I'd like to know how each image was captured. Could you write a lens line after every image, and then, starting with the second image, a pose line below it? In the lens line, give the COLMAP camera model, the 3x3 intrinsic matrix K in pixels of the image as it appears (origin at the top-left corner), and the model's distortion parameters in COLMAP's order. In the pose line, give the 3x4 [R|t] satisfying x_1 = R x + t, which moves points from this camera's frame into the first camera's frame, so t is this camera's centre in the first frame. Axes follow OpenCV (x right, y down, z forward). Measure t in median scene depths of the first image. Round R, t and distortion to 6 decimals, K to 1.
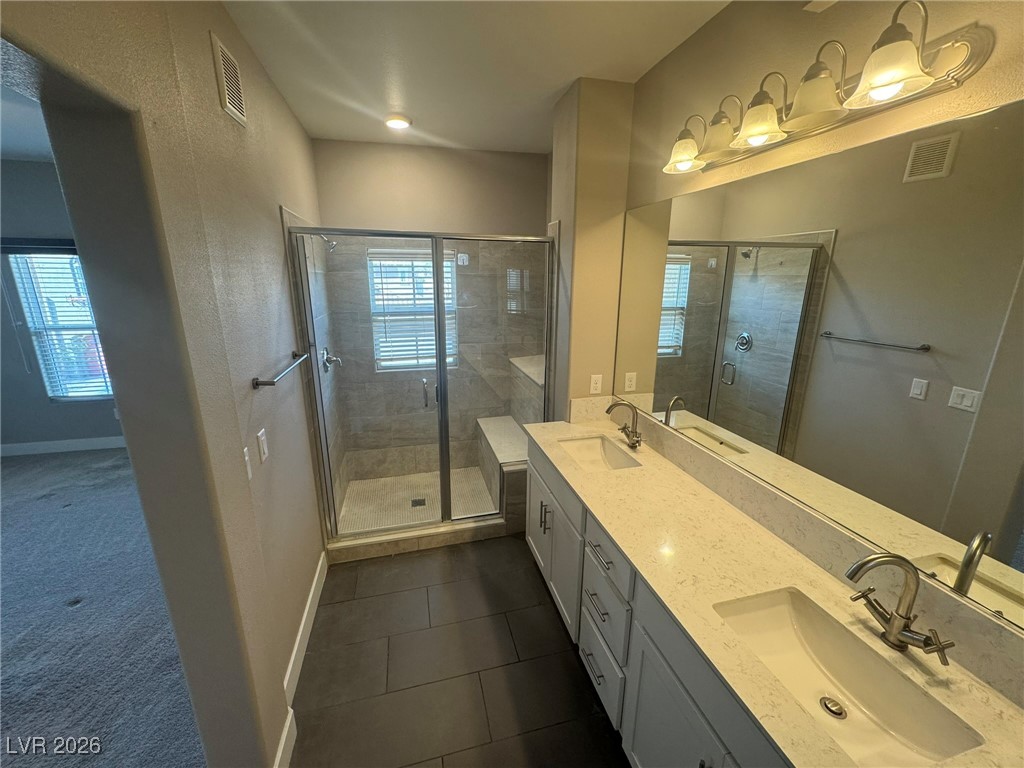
lens RADIAL K [[406.7, 0, 511.6], [0, 406.7, 384.4], [0, 0, 1]] dist [-0.002611, 0.000749]
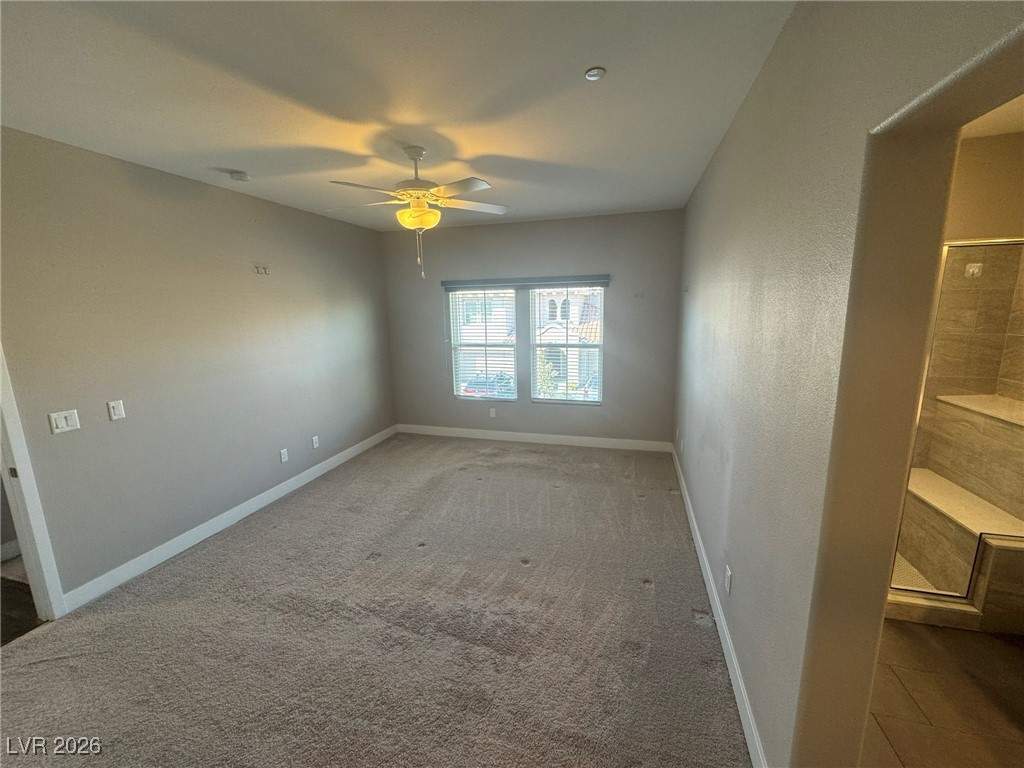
lens RADIAL K [[406.7, 0, 511.5], [0, 406.7, 383.5], [0, 0, 1]] dist [-0.002611, 0.000749]
pose [[0.862573, 0.072500, -0.500712, -0.353958], [-0.105013, 0.993782, -0.037012, 0.027897], [0.494915, 0.084507, 0.864823, -0.103183]]
